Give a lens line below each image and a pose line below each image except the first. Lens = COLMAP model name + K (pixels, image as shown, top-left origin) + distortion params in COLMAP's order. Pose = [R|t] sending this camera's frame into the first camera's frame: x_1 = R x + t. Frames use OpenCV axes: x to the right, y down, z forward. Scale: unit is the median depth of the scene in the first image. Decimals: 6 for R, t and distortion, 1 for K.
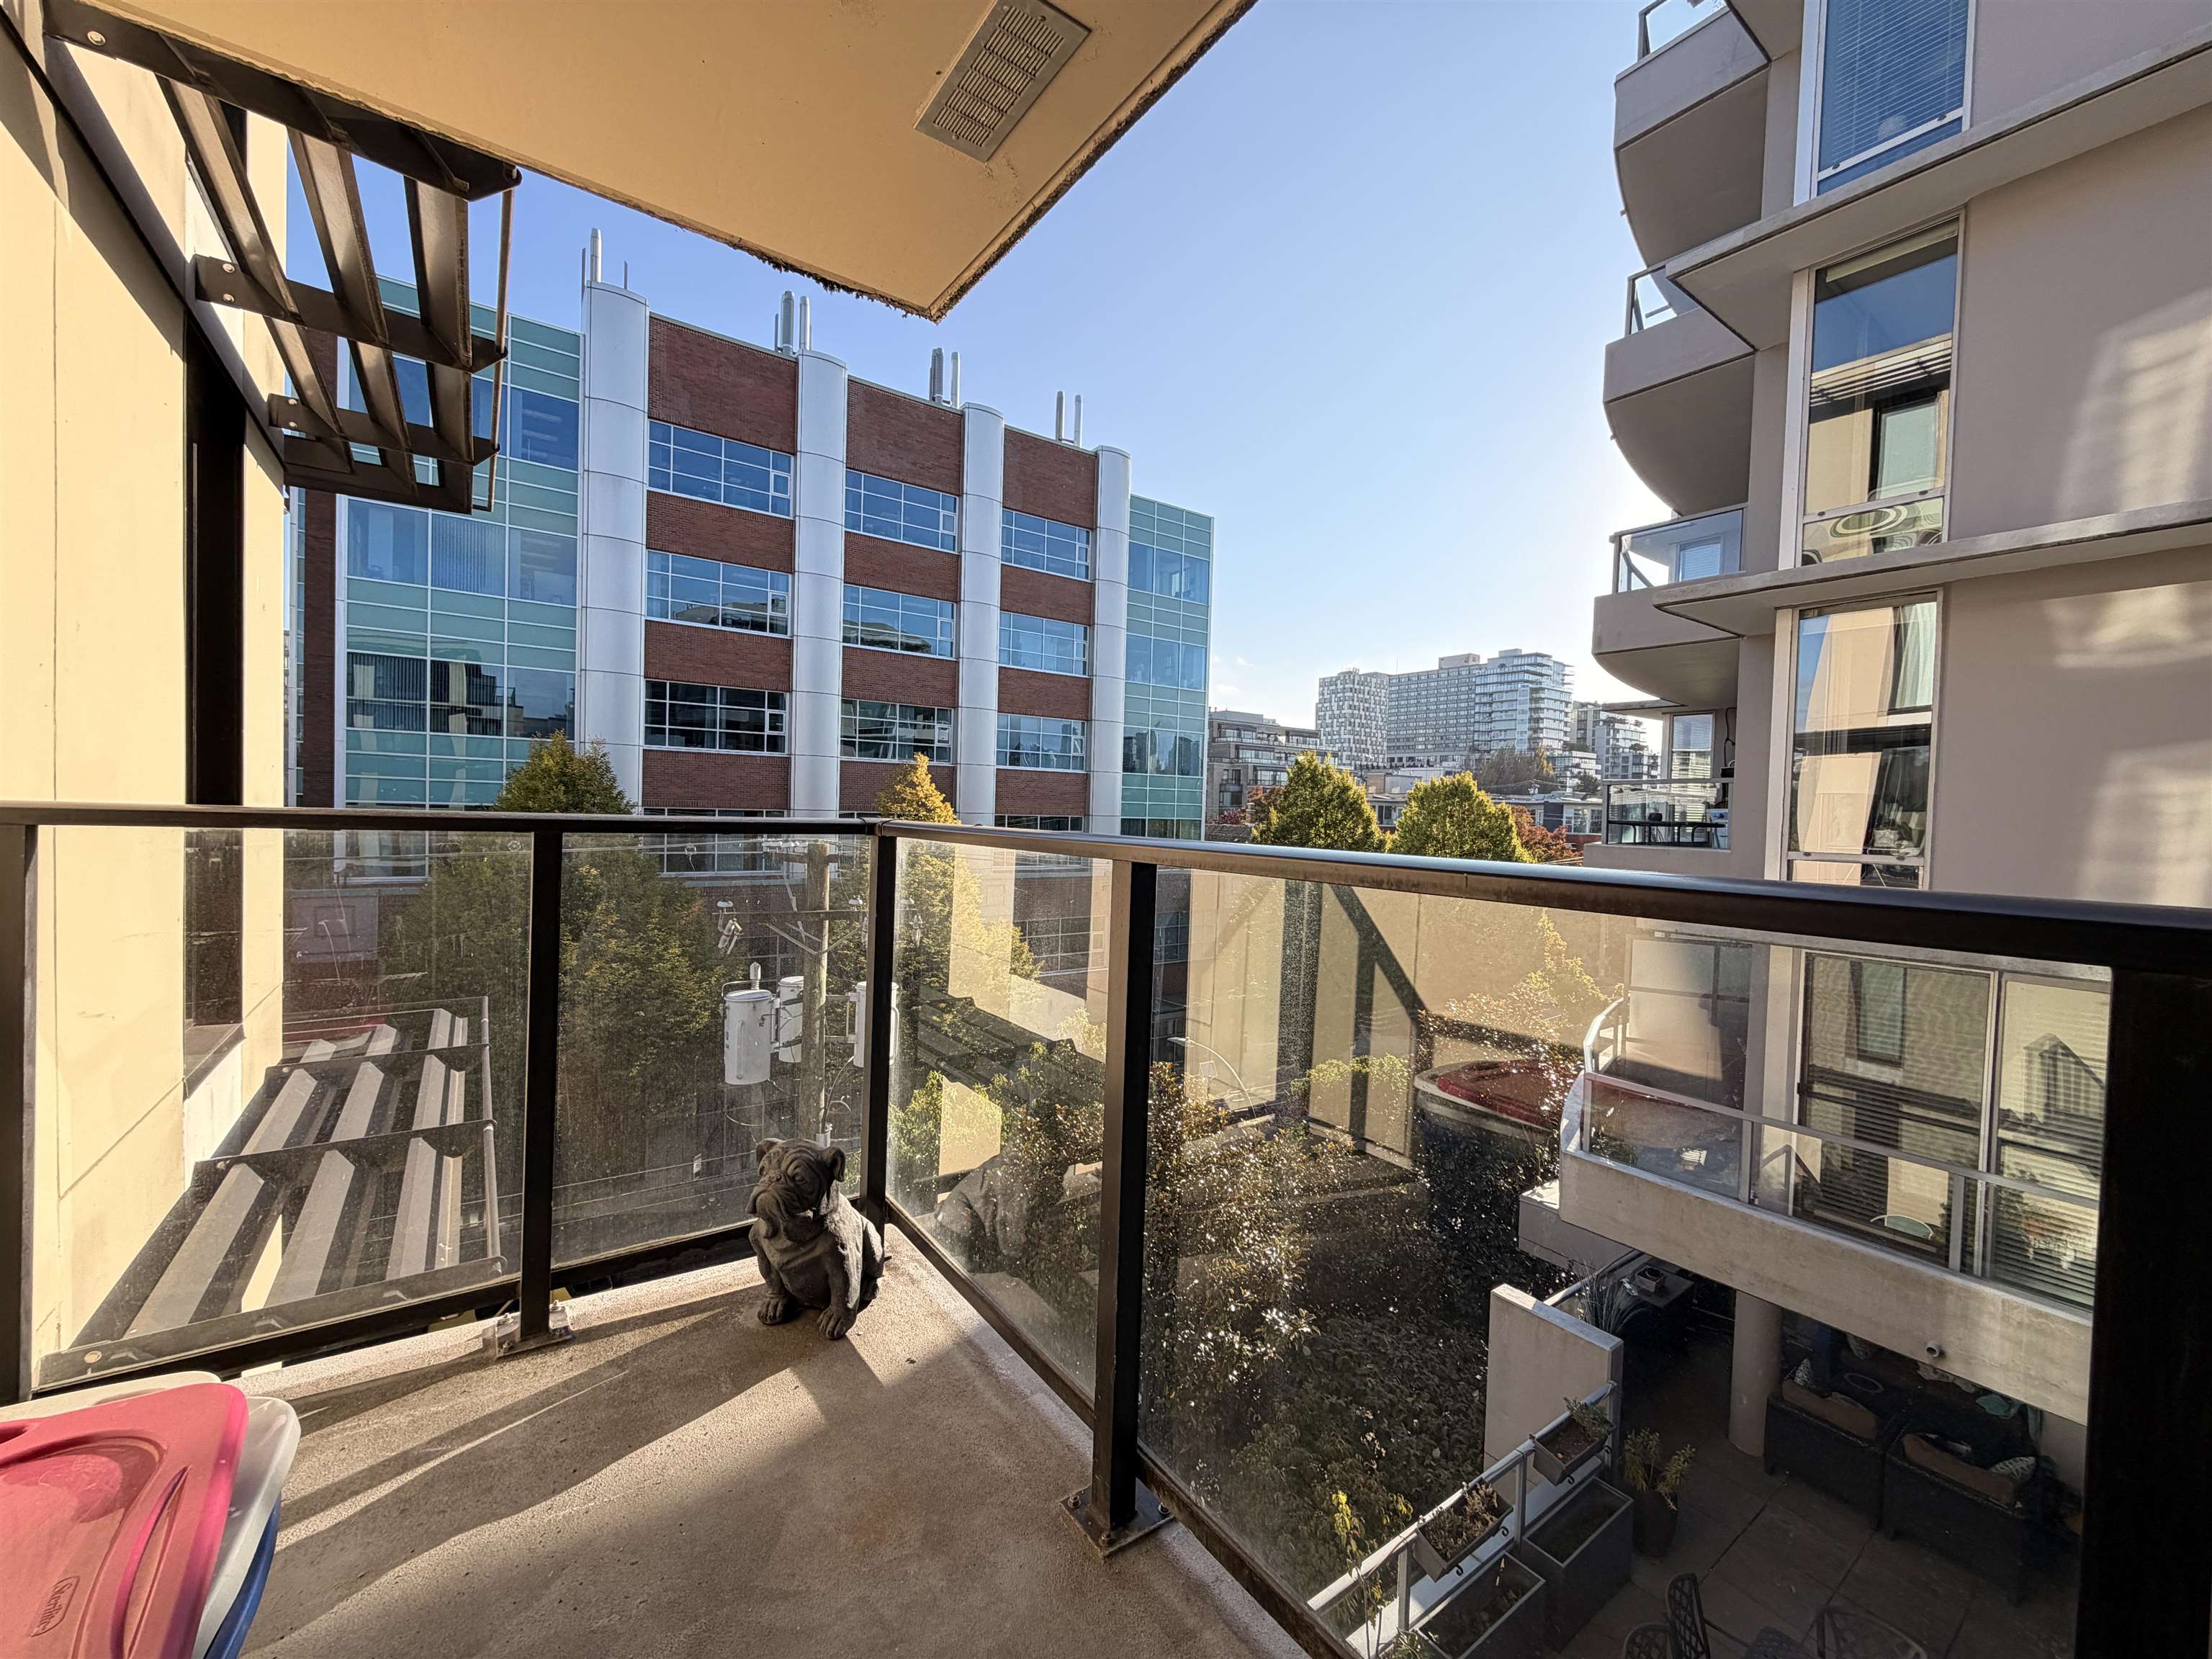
lens RADIAL K [[879.1, 0, 1104.8], [0, 879.1, 830.4], [0, 0, 1]] dist [-0.002007, -0.000210]
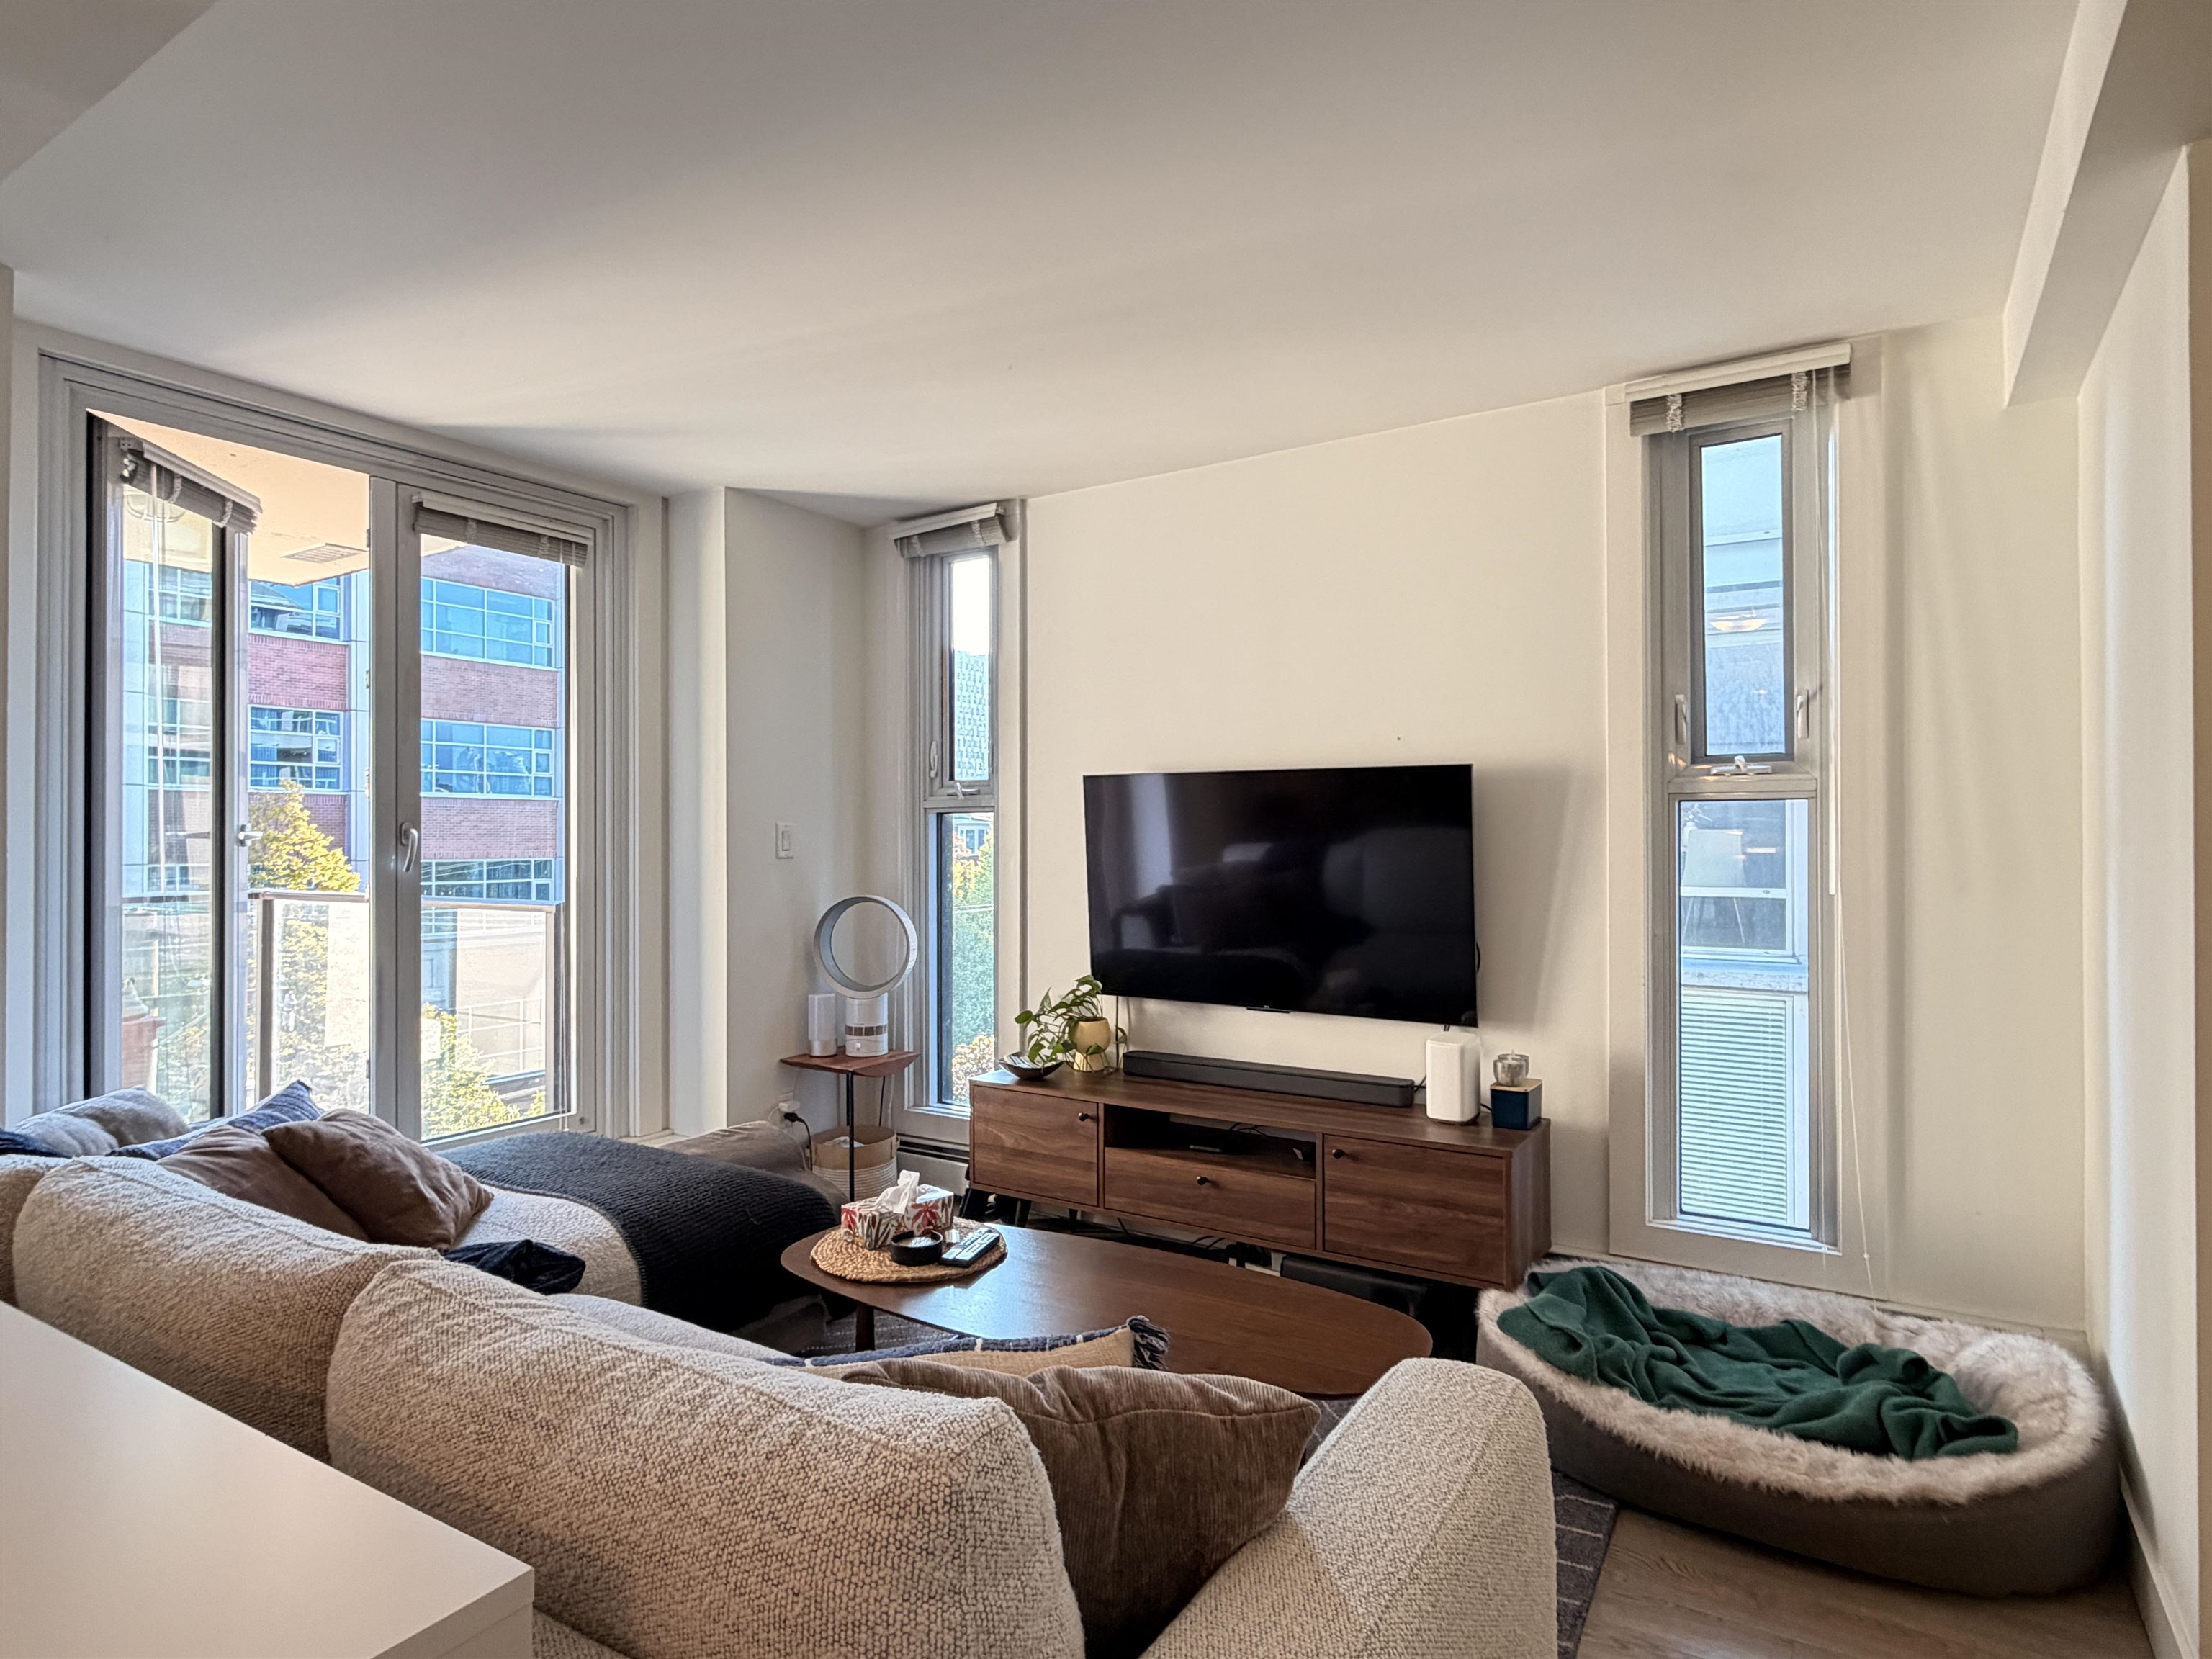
lens RADIAL K [[1213.1, 0, 1115.0], [0, 1213.1, 836.7], [0, 0, 1]] dist [-0.001792, -0.000784]
pose [[0.923414, -0.028759, 0.382727, 0.028575], [0.037344, 0.999190, -0.015021, -0.001647], [-0.381985, 0.028163, 0.923739, -0.152378]]
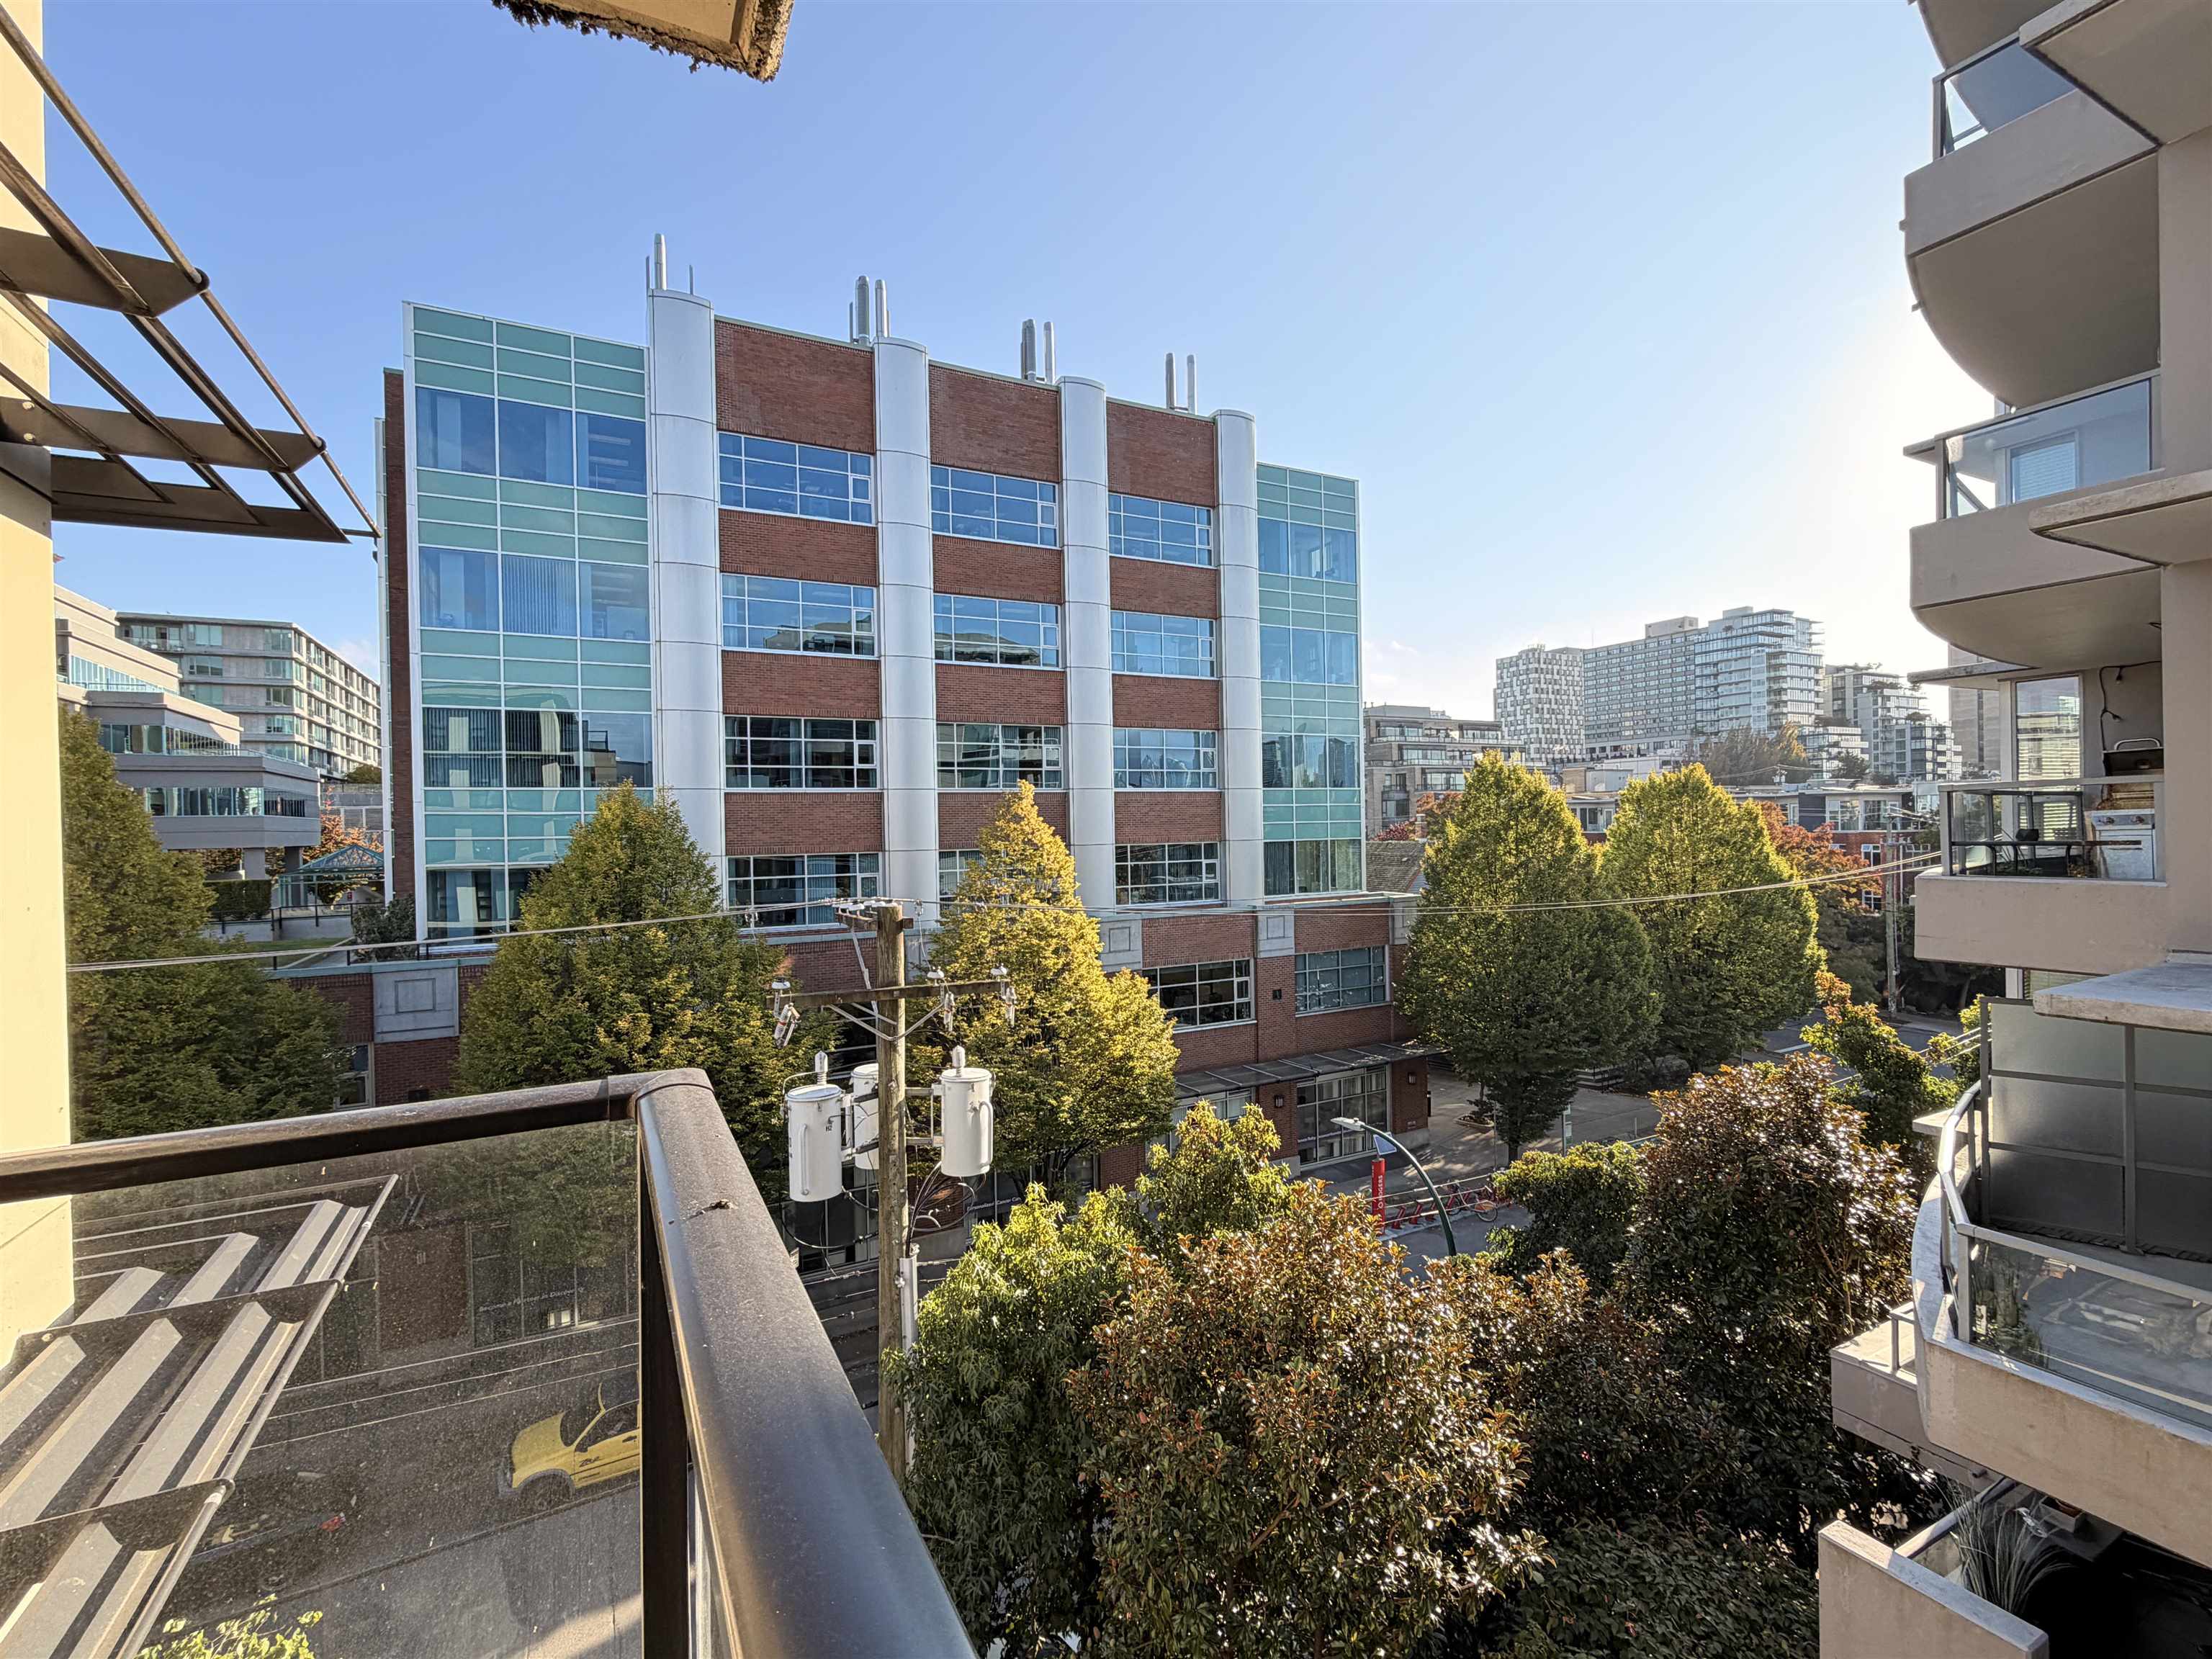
lens RADIAL K [[992.2, 0, 1106.3], [0, 992.2, 834.7], [0, 0, 1]] dist [-0.003653, 0.003444]
pose [[0.988778, -0.045505, -0.142296, 0.006512], [0.042991, 0.998861, -0.020694, -0.010478], [0.143076, 0.014344, 0.989608, 0.042006]]
